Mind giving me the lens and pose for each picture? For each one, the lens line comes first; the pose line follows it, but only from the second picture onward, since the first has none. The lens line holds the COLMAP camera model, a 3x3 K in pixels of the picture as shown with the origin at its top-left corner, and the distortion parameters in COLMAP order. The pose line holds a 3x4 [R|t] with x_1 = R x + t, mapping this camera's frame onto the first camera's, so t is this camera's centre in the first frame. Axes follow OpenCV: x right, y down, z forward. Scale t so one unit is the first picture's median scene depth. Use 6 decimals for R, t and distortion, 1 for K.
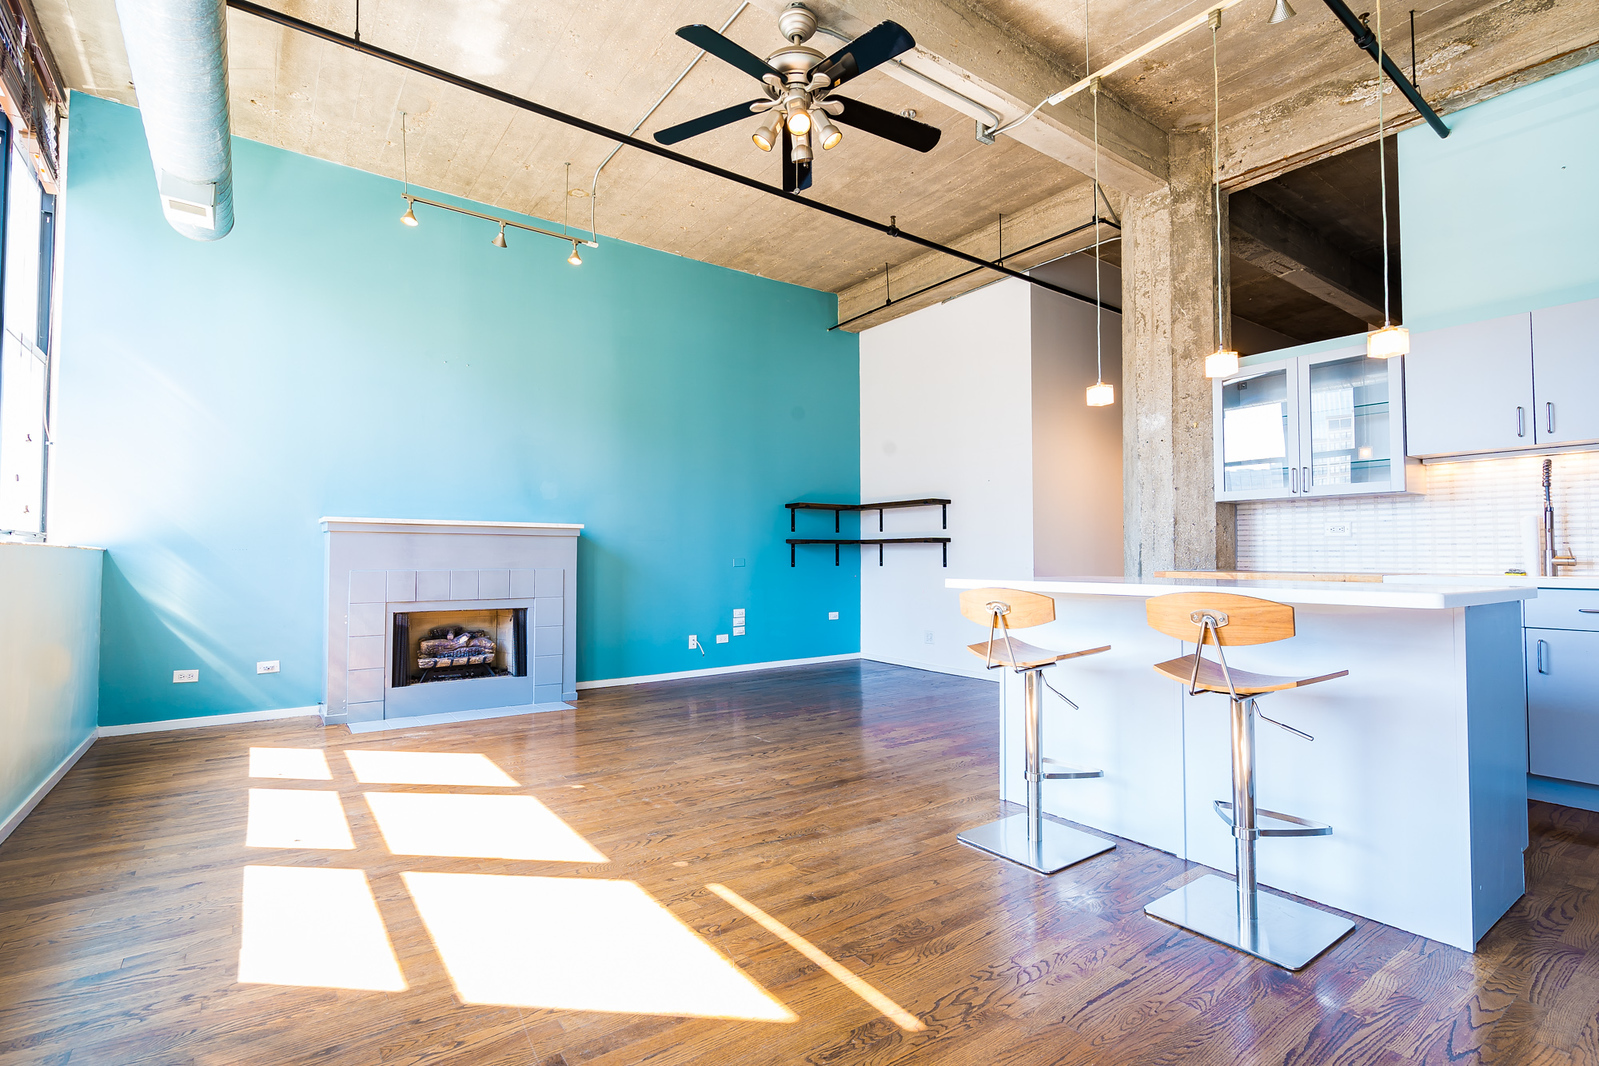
lens RADIAL K [[747.5, 0, 799.5], [0, 747.5, 533.0], [0, 0, 1]] dist [-0.002326, 0.000260]
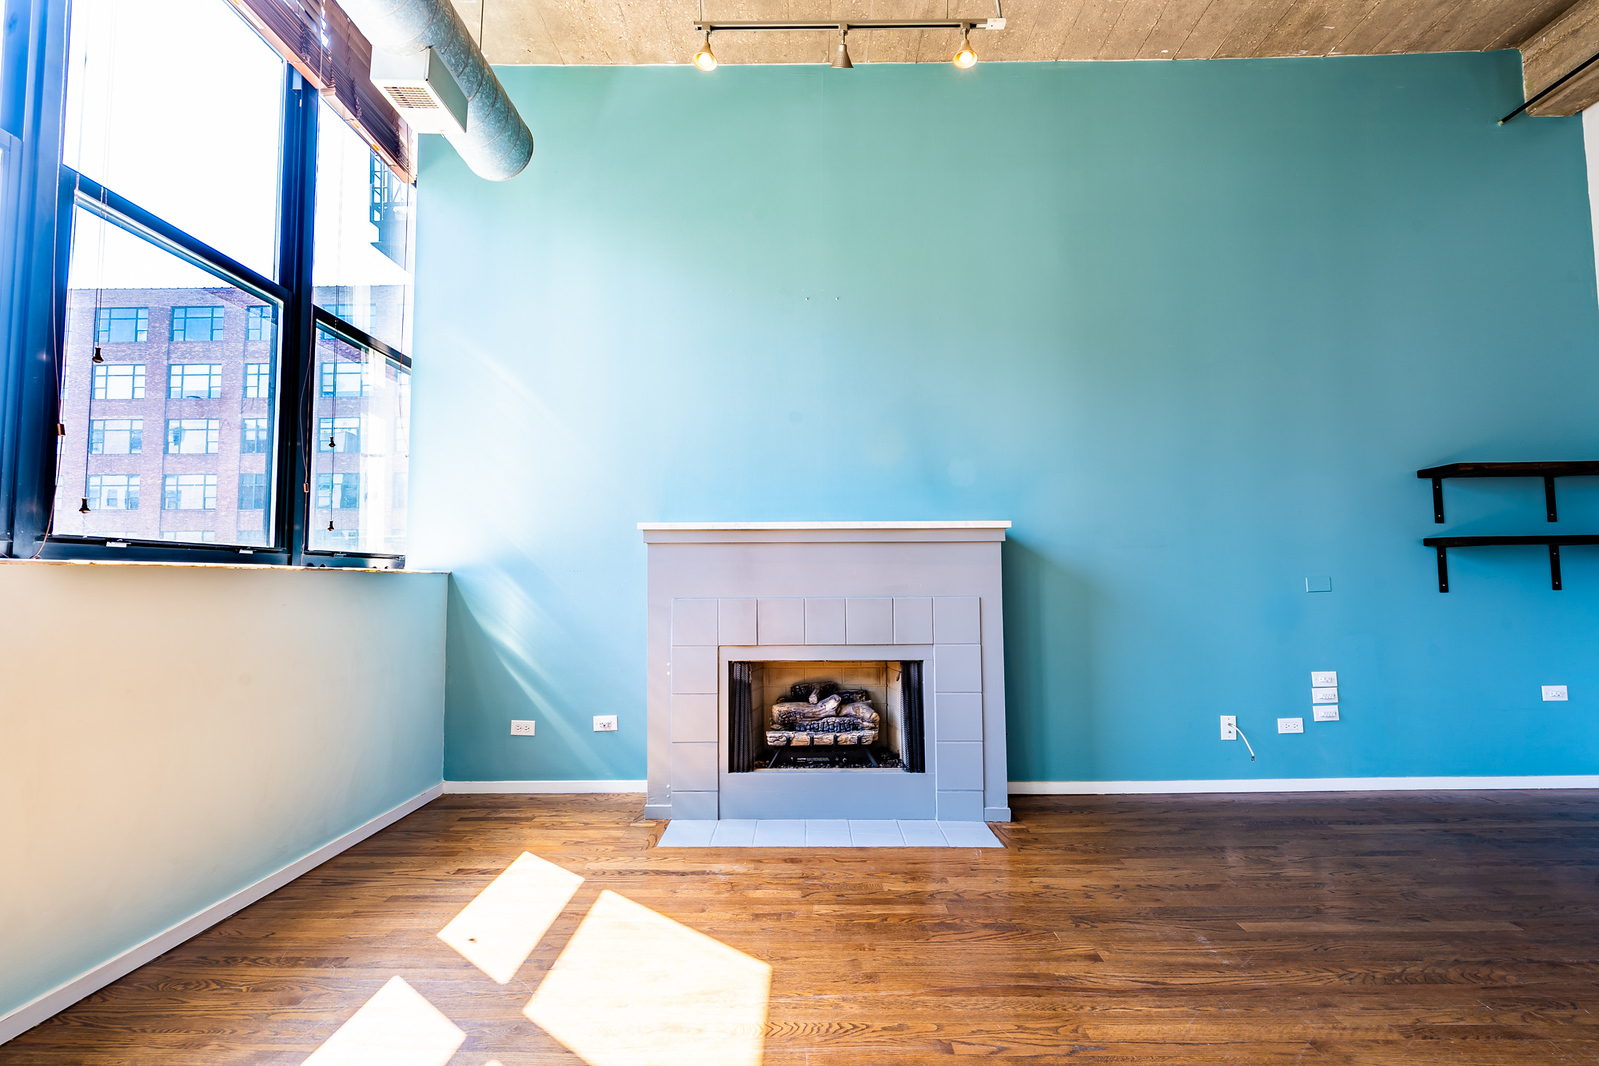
lens RADIAL K [[747.5, 0, 799.5], [0, 747.5, 533.0], [0, 0, 1]] dist [-0.002326, 0.000260]
pose [[0.799687, -0.045101, -0.598720, -0.073759], [0.027855, 0.998888, -0.038040, 0.016693], [0.599770, 0.013742, 0.800054, 0.454679]]
